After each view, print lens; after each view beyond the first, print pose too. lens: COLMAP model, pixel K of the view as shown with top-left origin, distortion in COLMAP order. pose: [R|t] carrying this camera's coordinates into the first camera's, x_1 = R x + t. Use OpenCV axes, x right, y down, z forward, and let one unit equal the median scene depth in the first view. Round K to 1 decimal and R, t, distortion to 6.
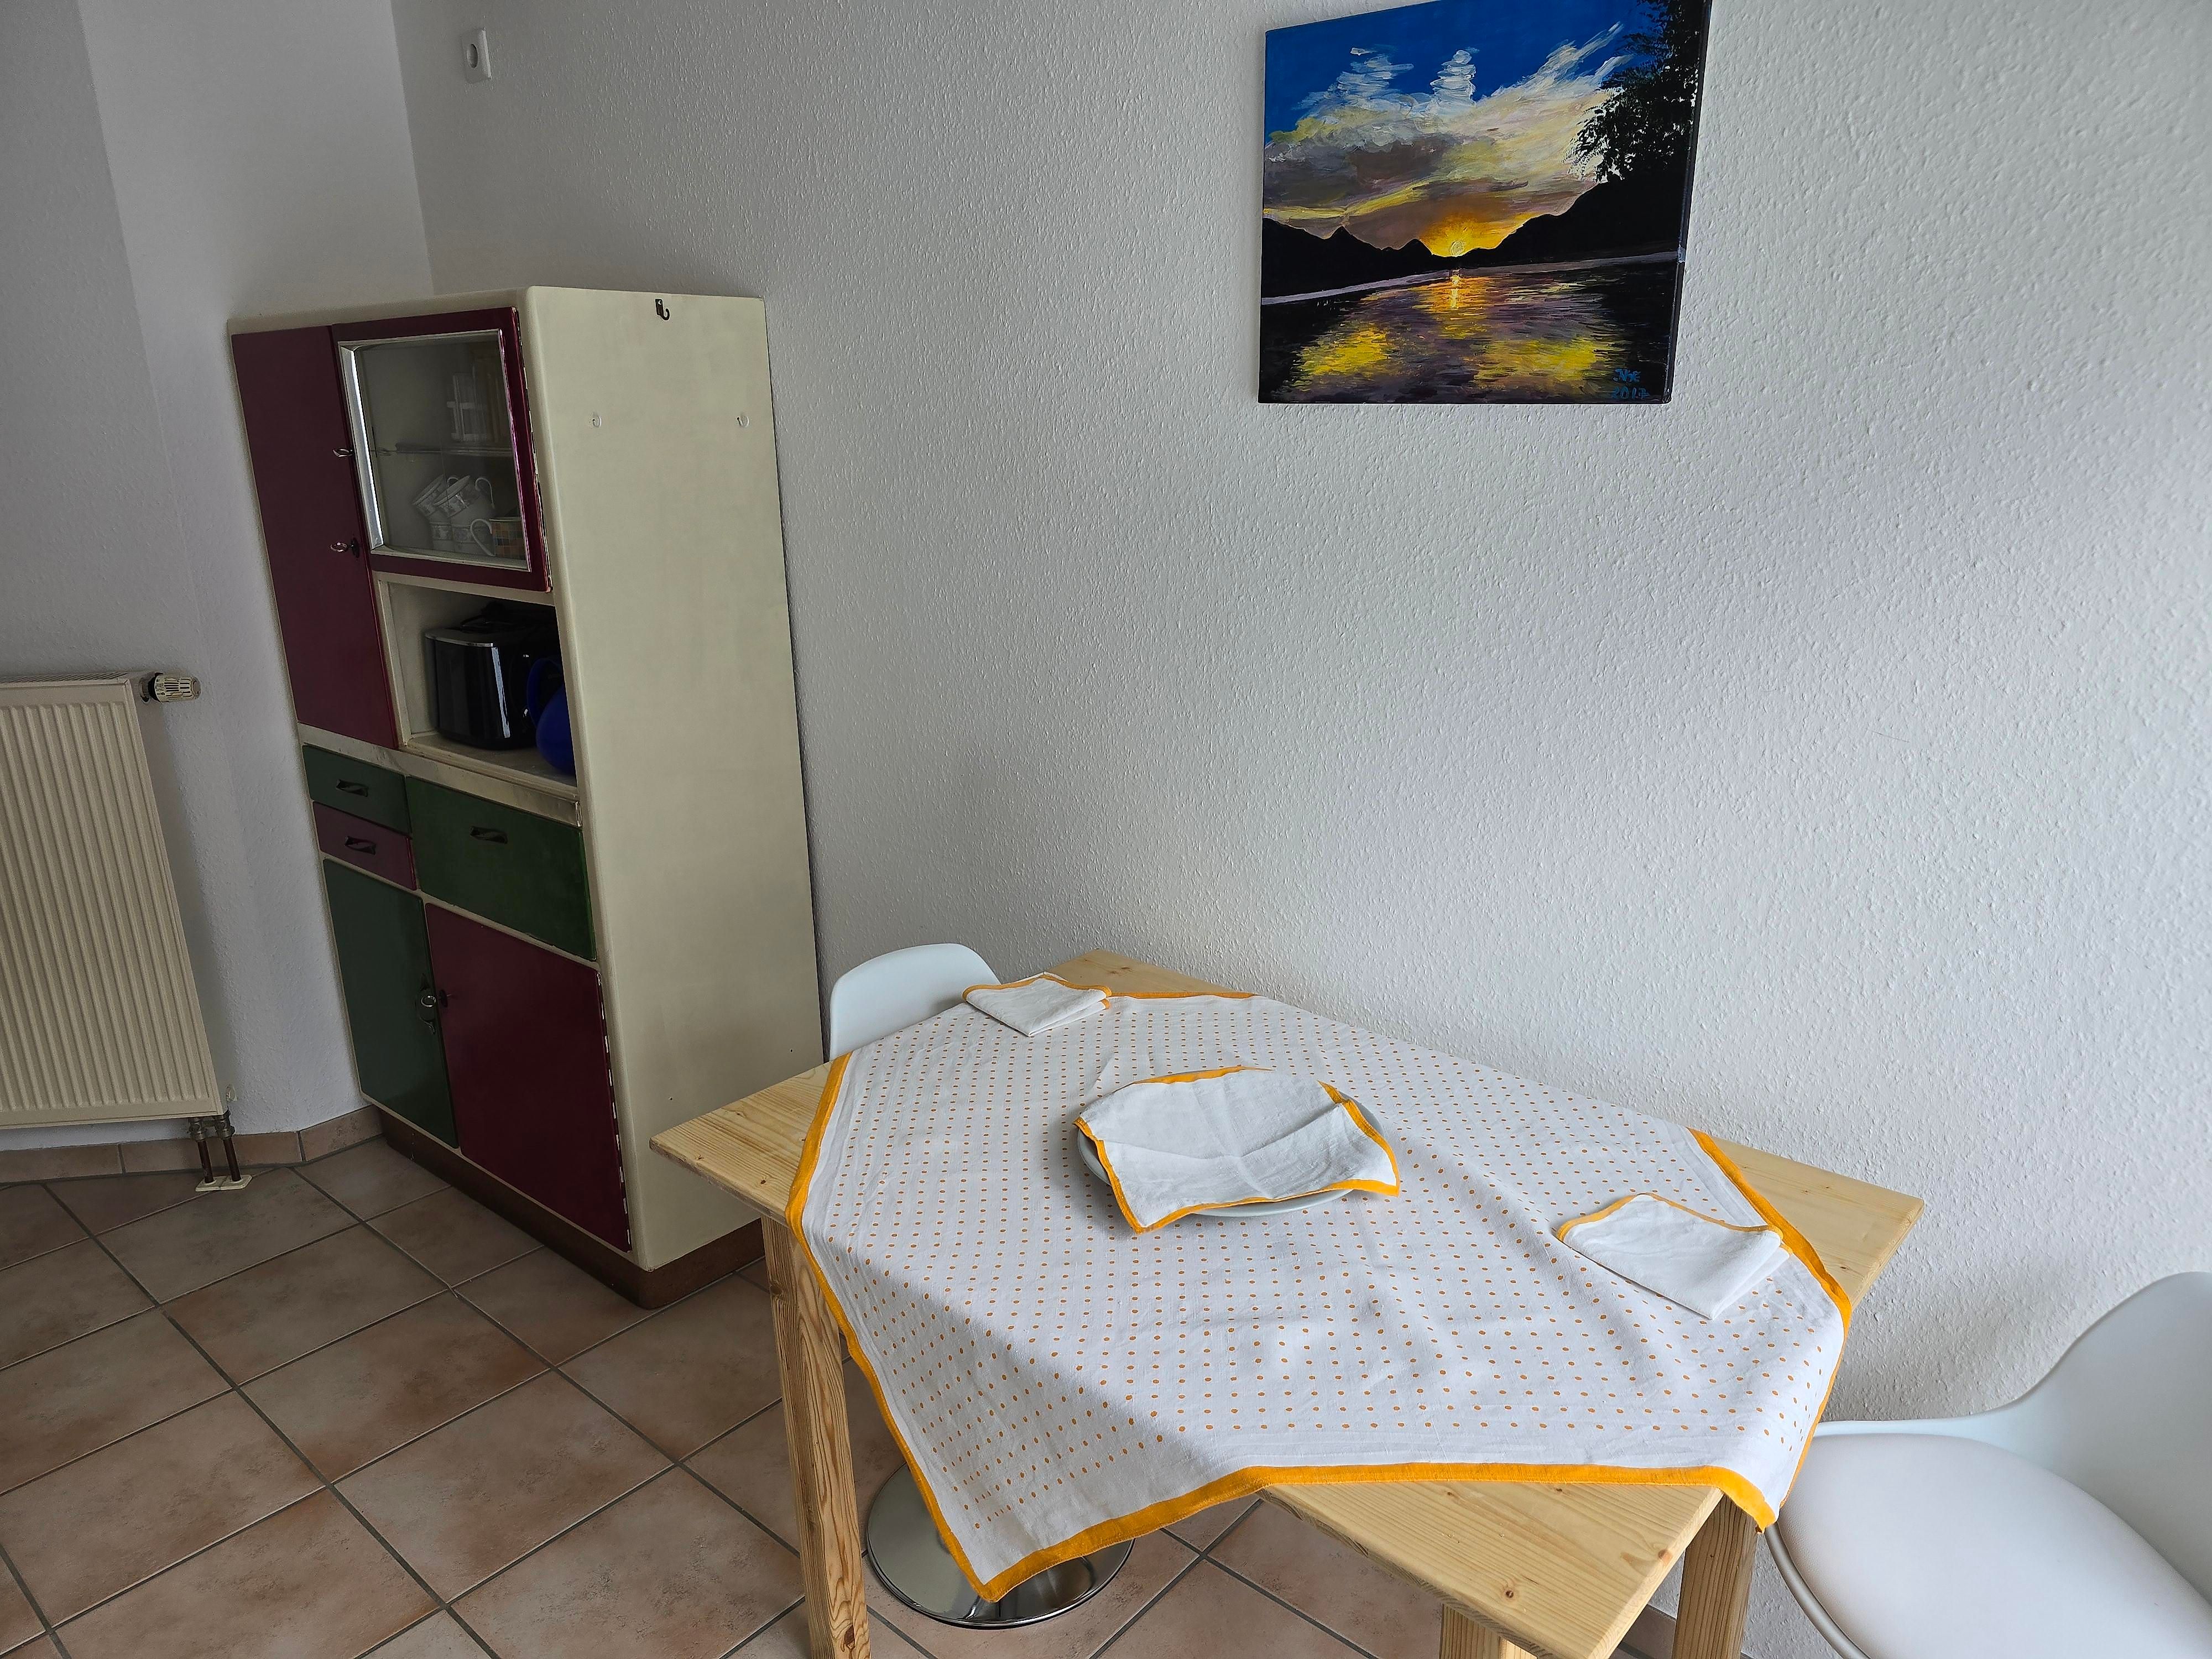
lens RADIAL K [[1501.9, 0, 1102.5], [0, 1501.9, 838.1], [0, 0, 1]] dist [0.075949, -0.079884]
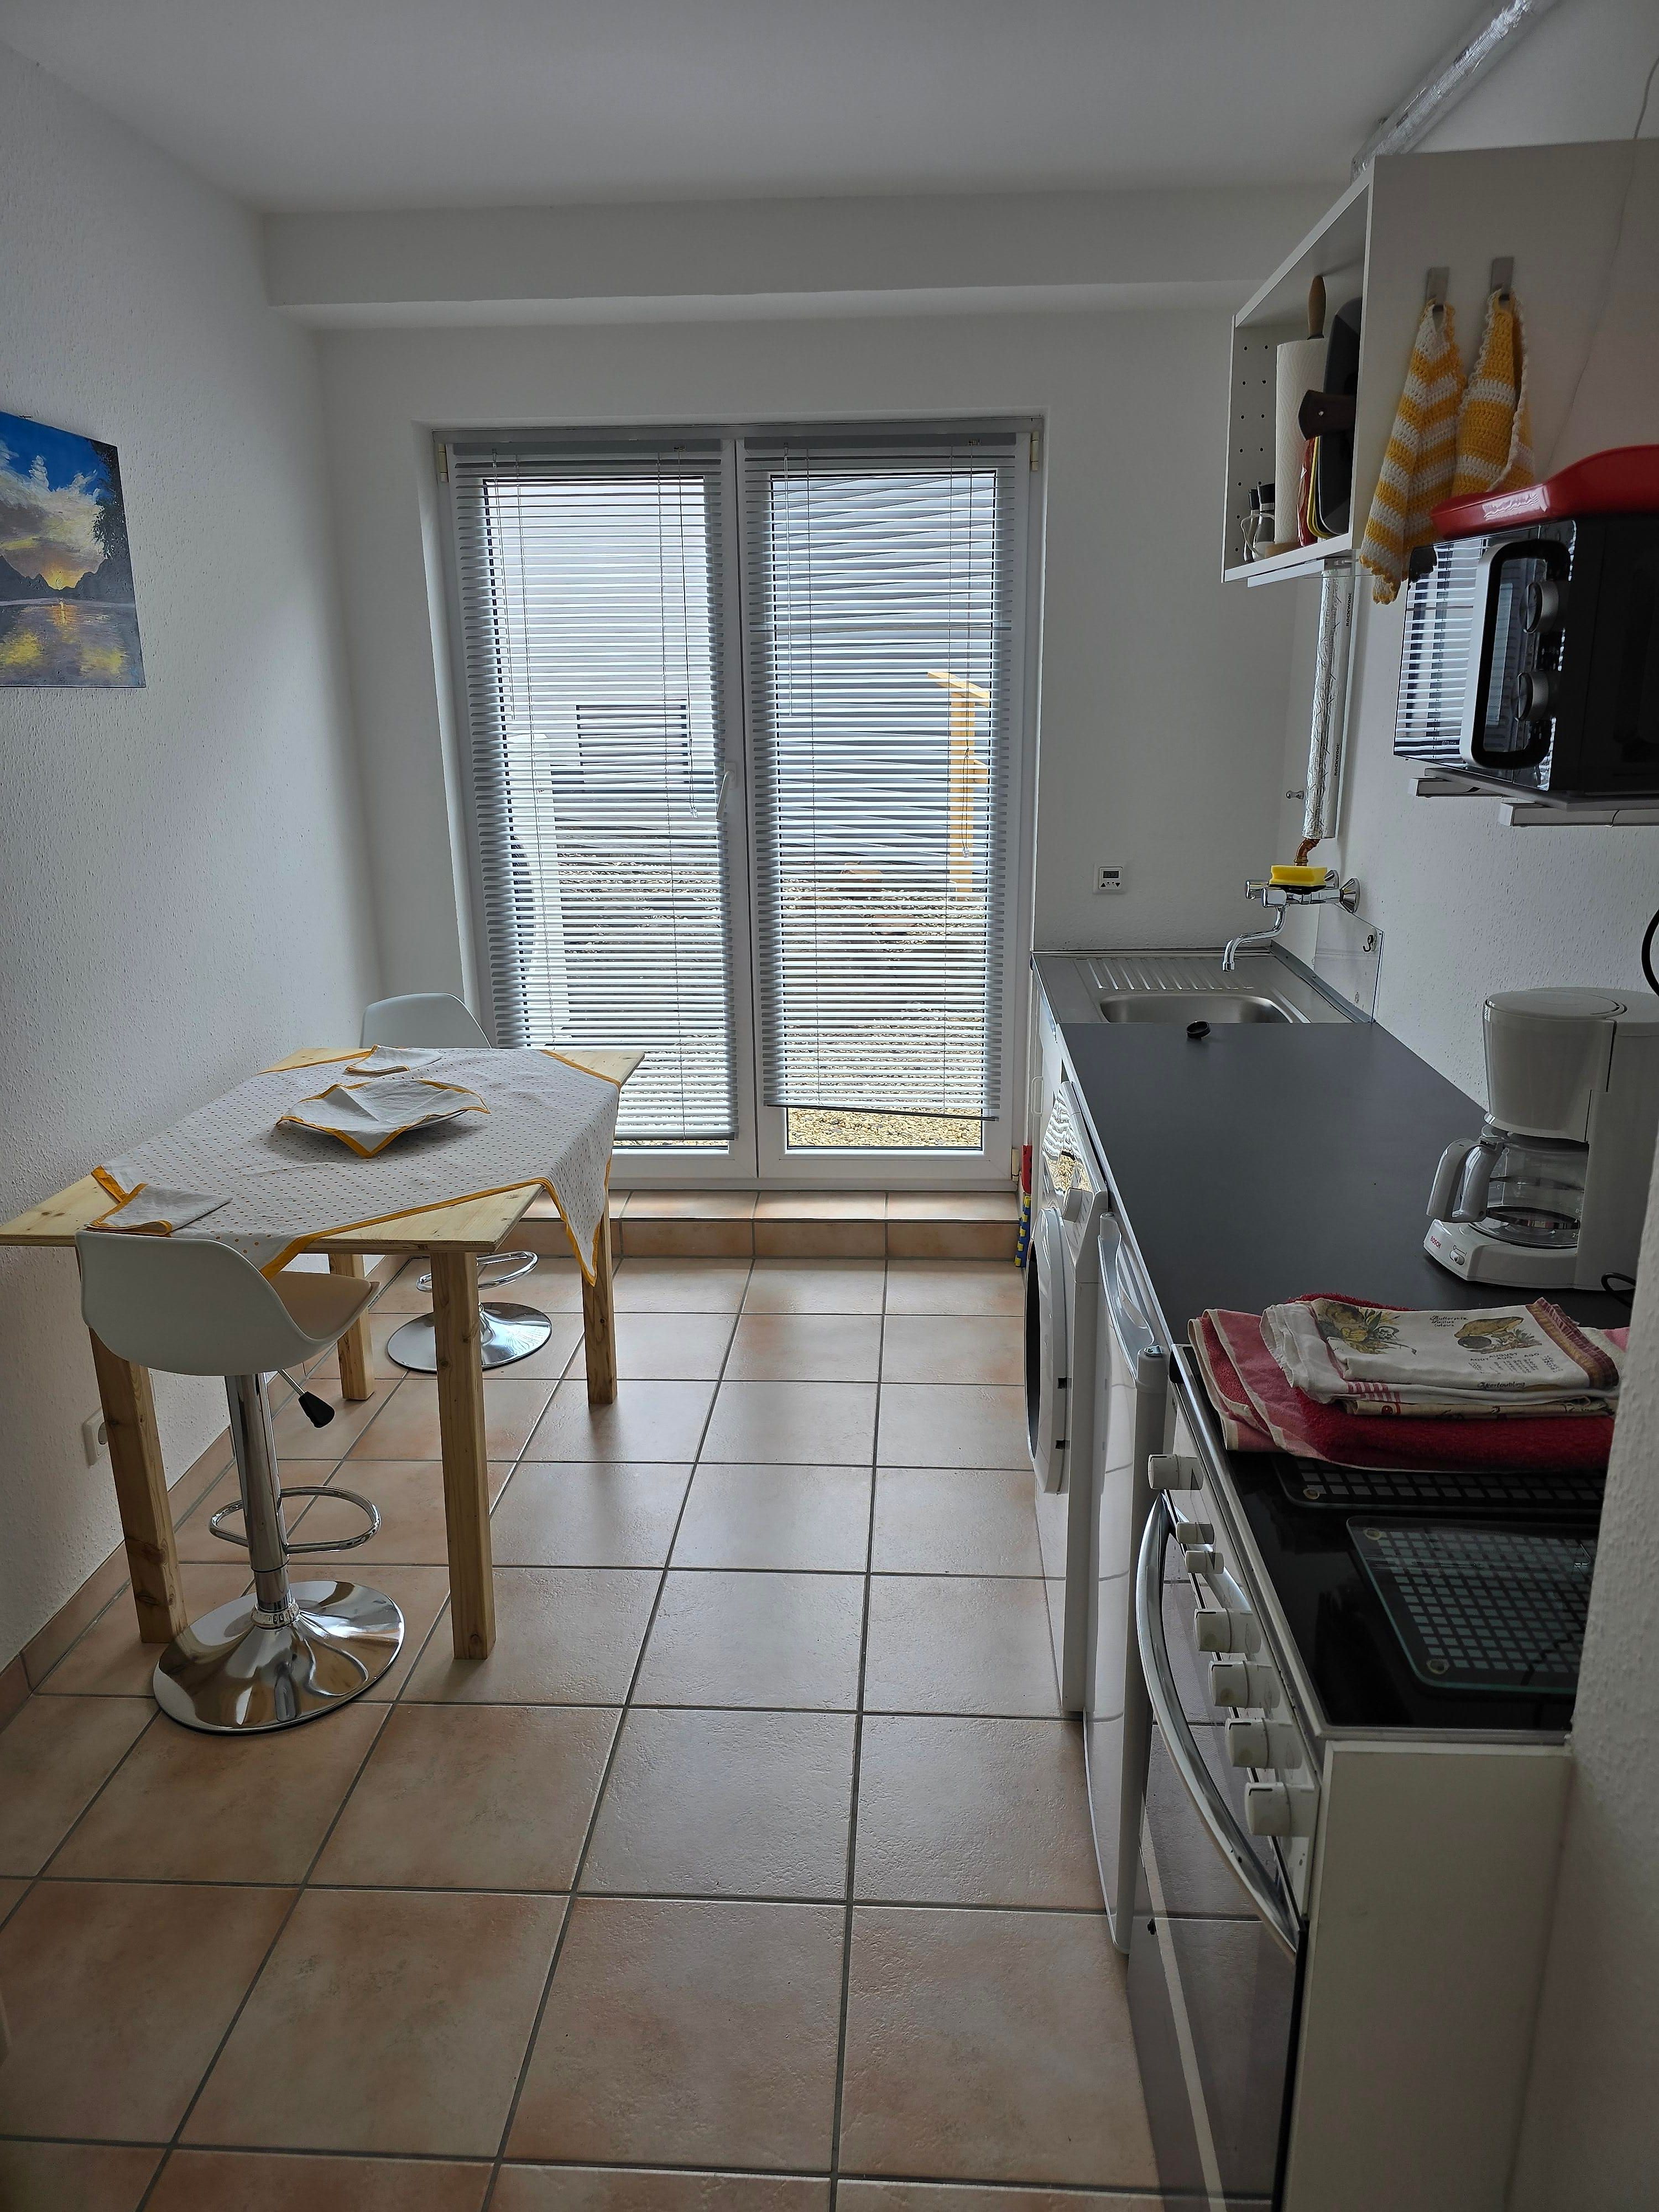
lens RADIAL K [[1501.9, 0, 831.8], [0, 1501.9, 1096.1], [0, 0, 1]] dist [0.075949, -0.079884]
pose [[-0.617843, -0.182136, 0.764916, -1.428429], [0.255627, 0.873433, 0.414452, -0.365420], [-0.743589, 0.451599, -0.493085, 1.359912]]
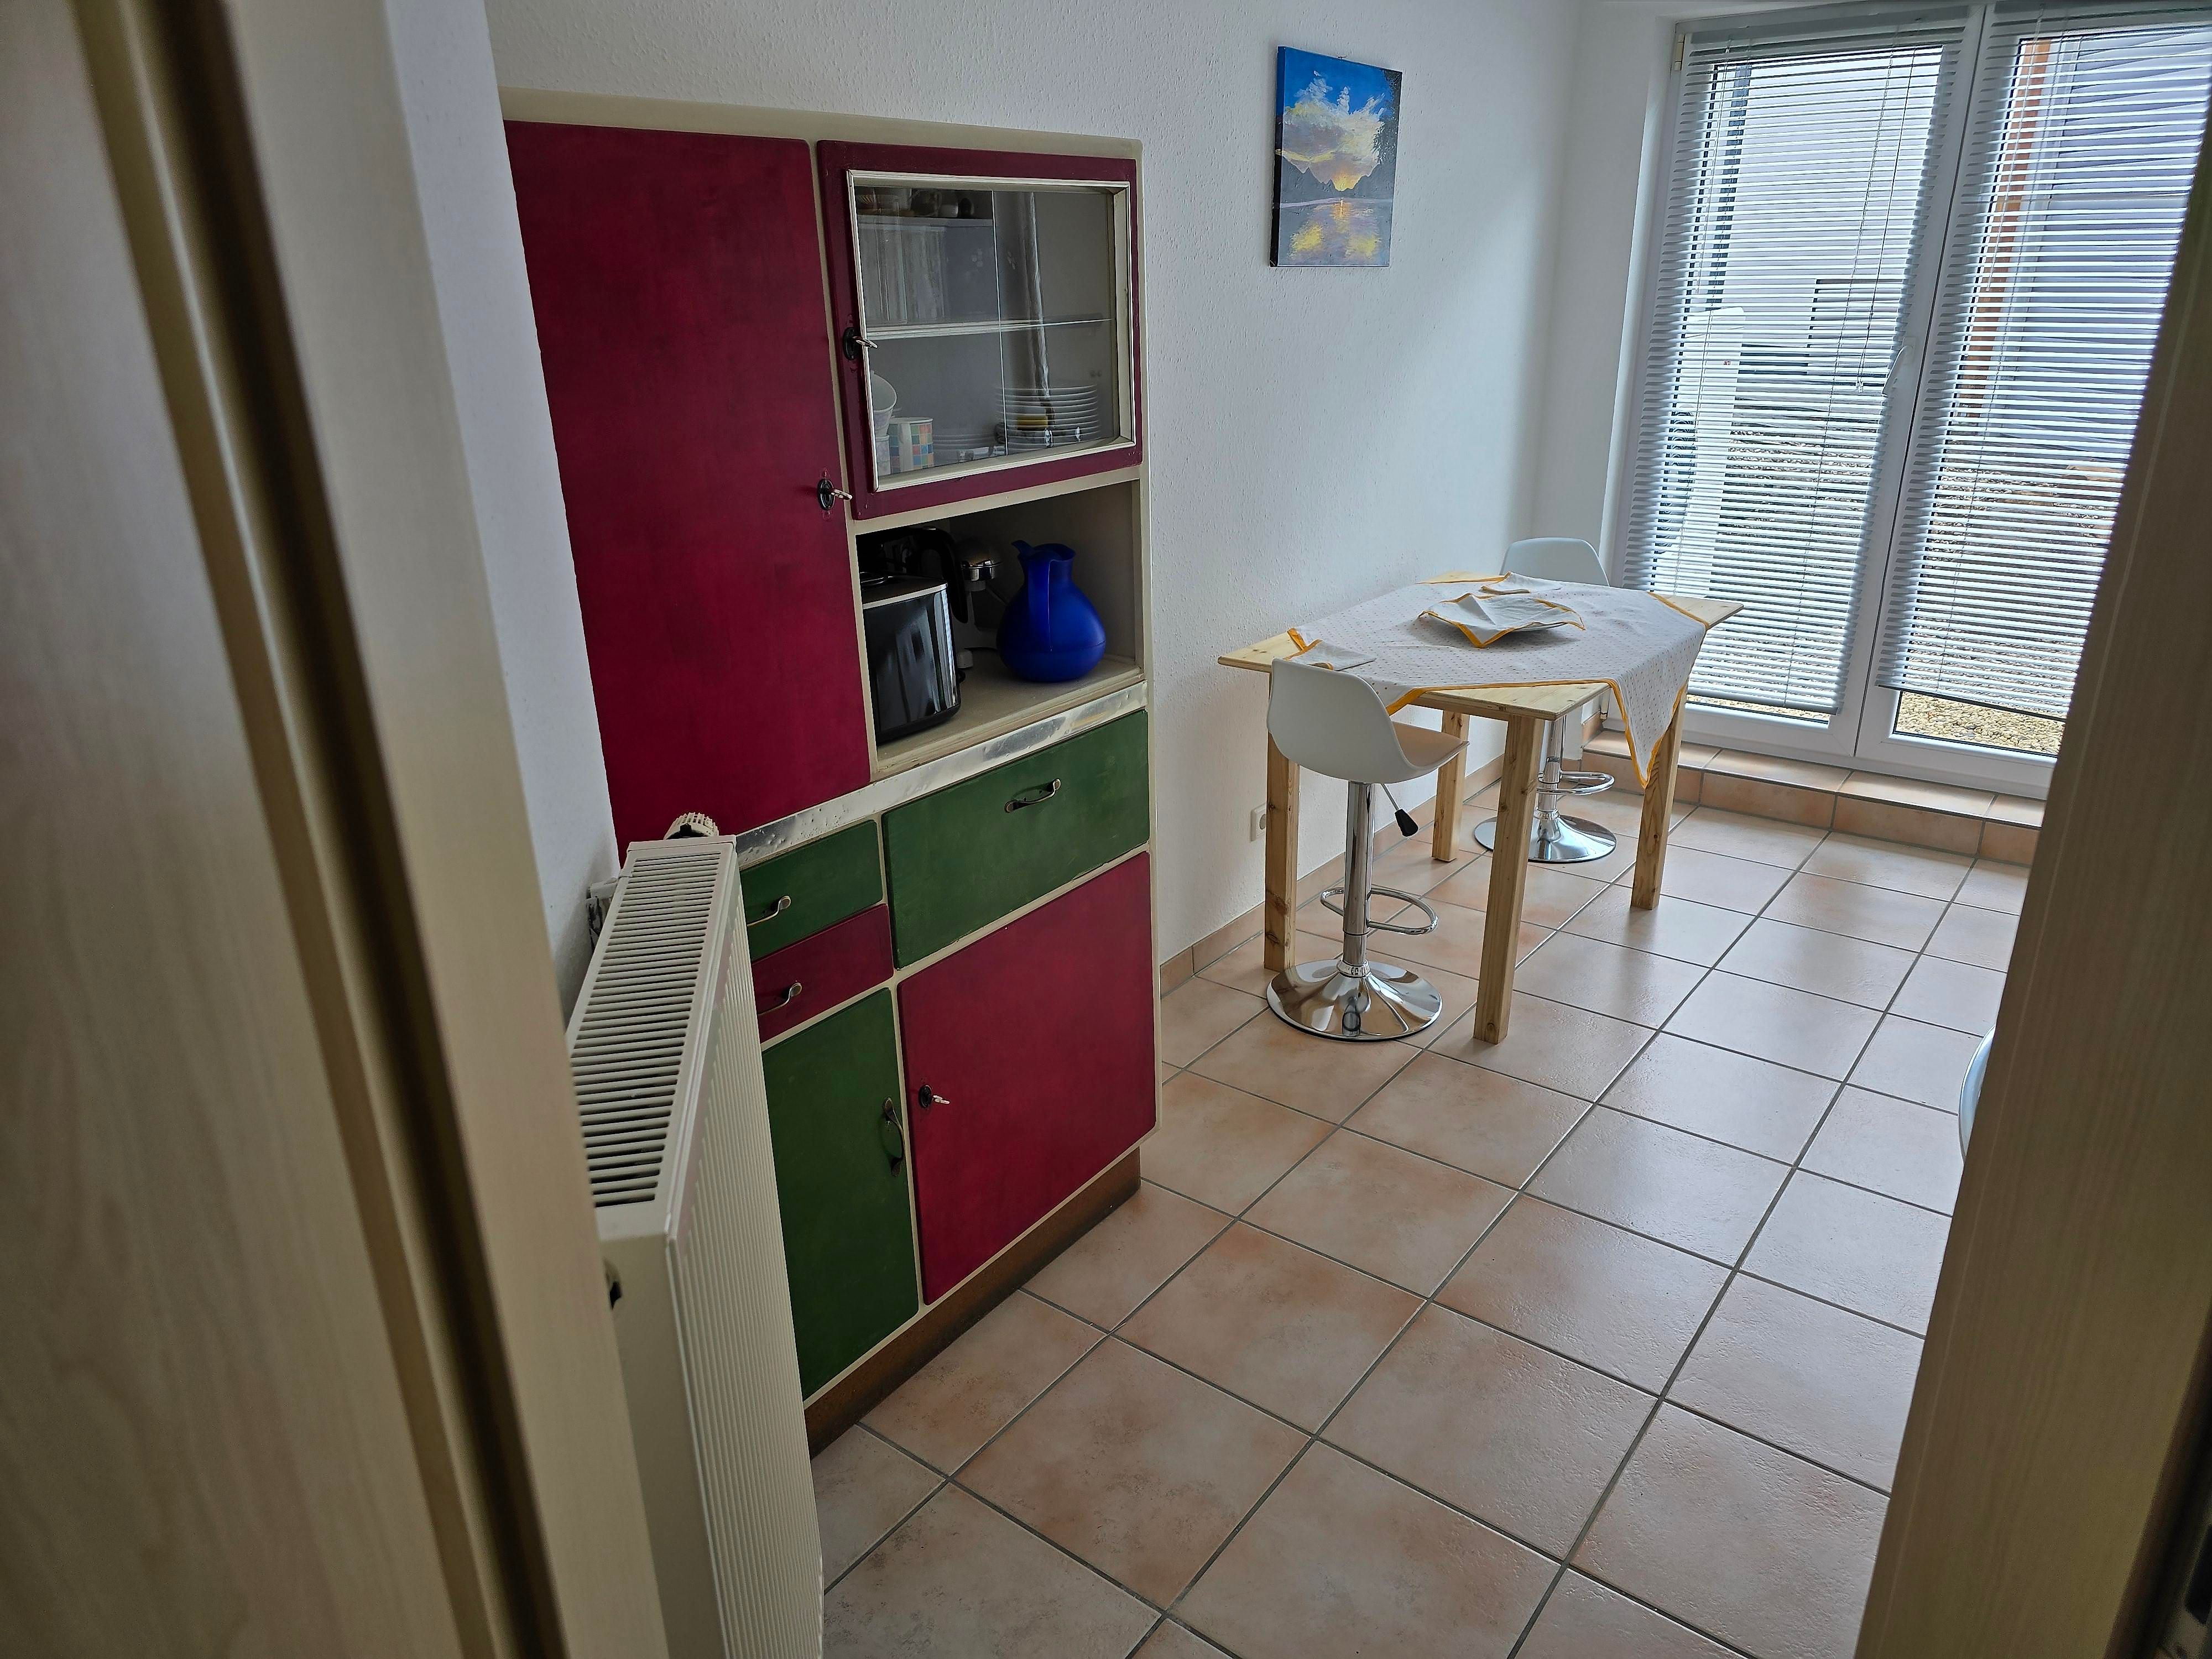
lens RADIAL K [[1478.8, 0, 1095.6], [0, 1478.8, 836.8], [0, 0, 1]] dist [0.027005, -0.007844]
pose [[-0.068514, -0.338627, 0.938423, -1.812569], [0.305350, 0.888374, 0.342860, -0.386336], [-0.949772, 0.310039, 0.042533, 1.445504]]
